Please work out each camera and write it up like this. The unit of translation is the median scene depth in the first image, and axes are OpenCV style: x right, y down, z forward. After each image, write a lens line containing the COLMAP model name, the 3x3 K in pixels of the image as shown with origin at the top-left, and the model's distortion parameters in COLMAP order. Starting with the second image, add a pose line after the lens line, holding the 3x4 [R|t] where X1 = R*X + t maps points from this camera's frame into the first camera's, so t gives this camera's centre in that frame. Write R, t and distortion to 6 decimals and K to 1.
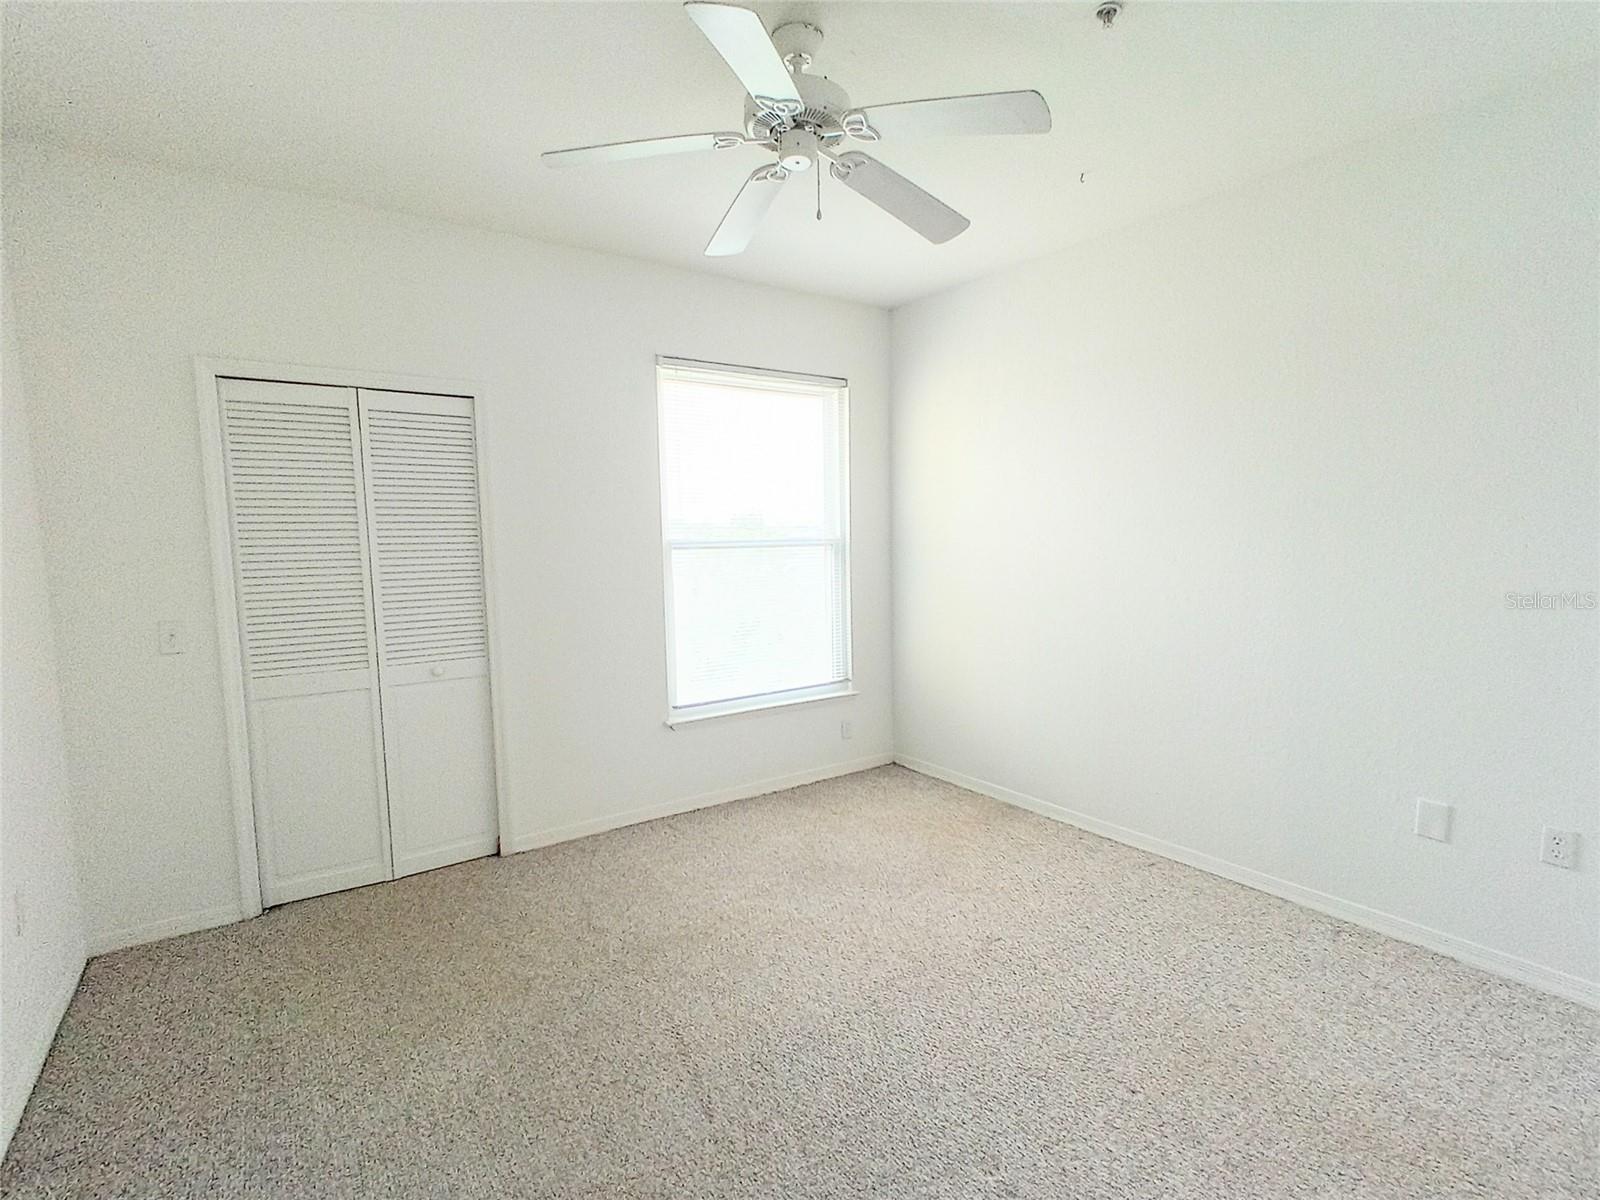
lens RADIAL K [[790.6, 0, 797.8], [0, 790.6, 596.4], [0, 0, 1]] dist [0.003699, -0.001031]
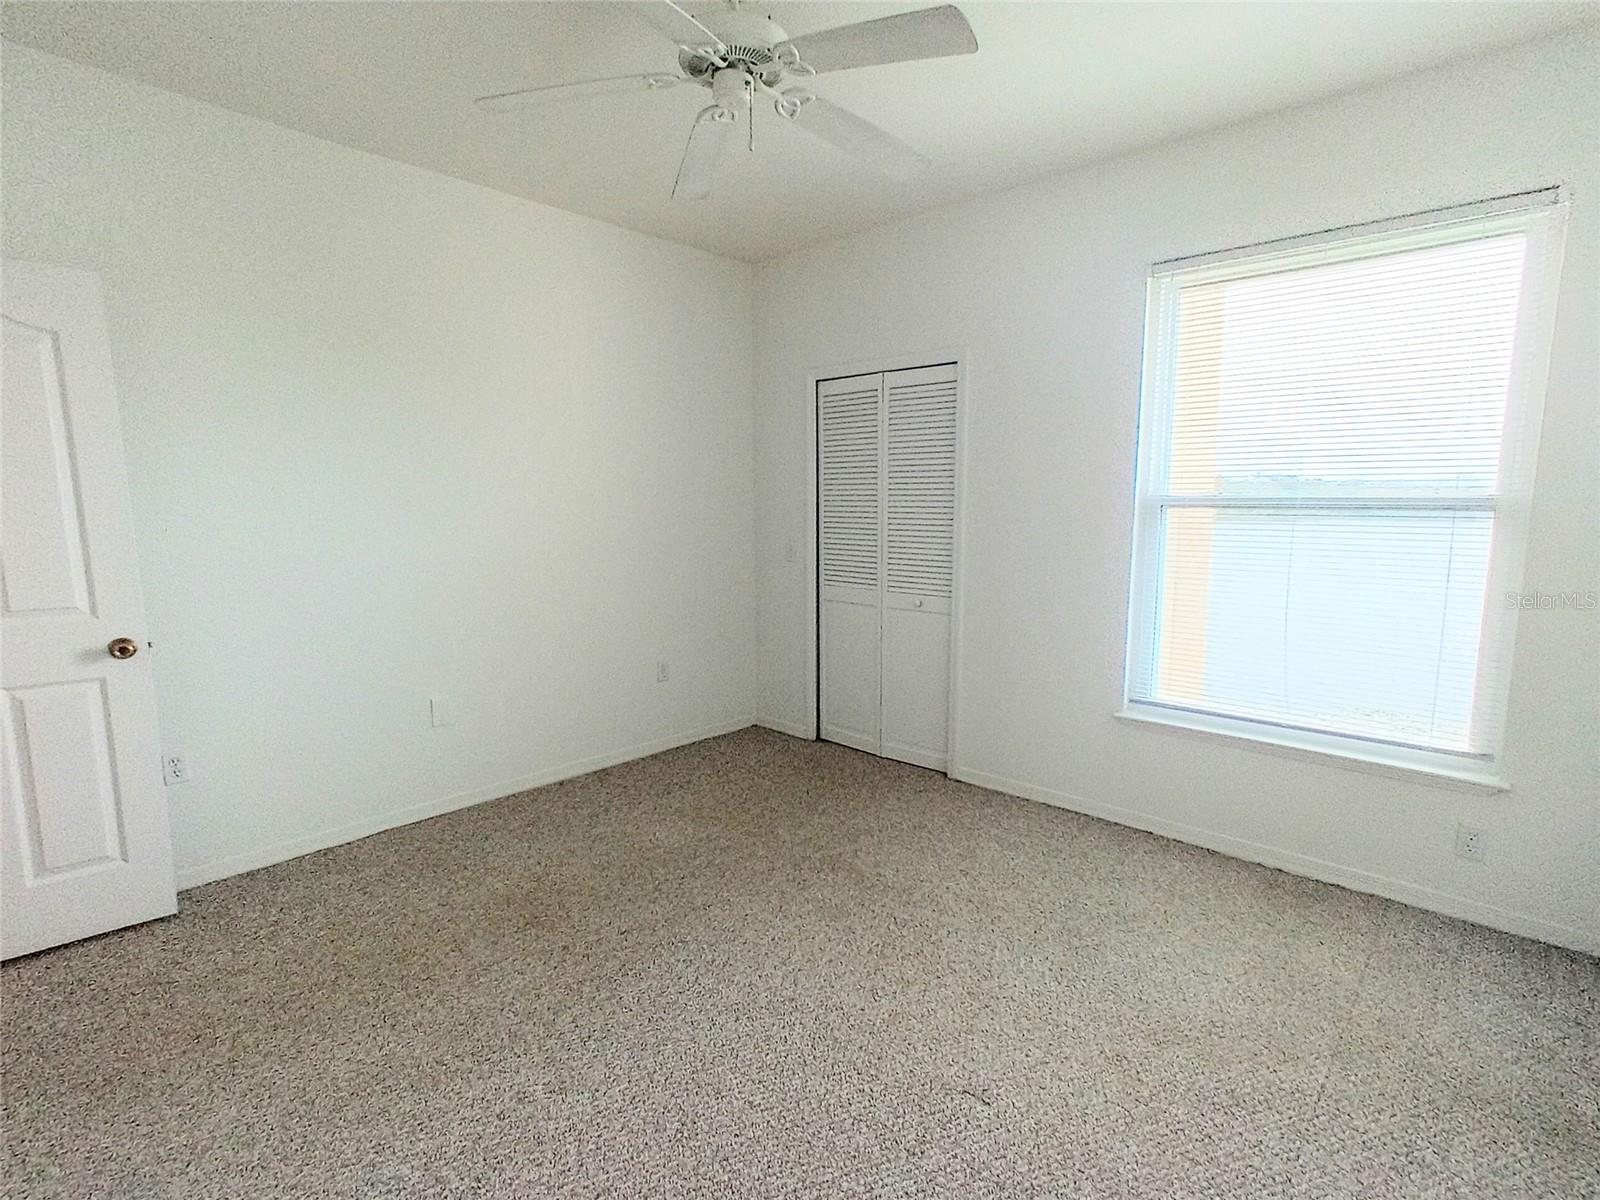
lens RADIAL K [[790.6, 0, 793.1], [0, 790.6, 603.7], [0, 0, 1]] dist [0.003699, -0.001031]
pose [[0.206832, 0.148495, -0.967042, 0.588828], [-0.078406, 0.987751, 0.134906, -0.044803], [0.975230, 0.047919, 0.215942, 0.497849]]
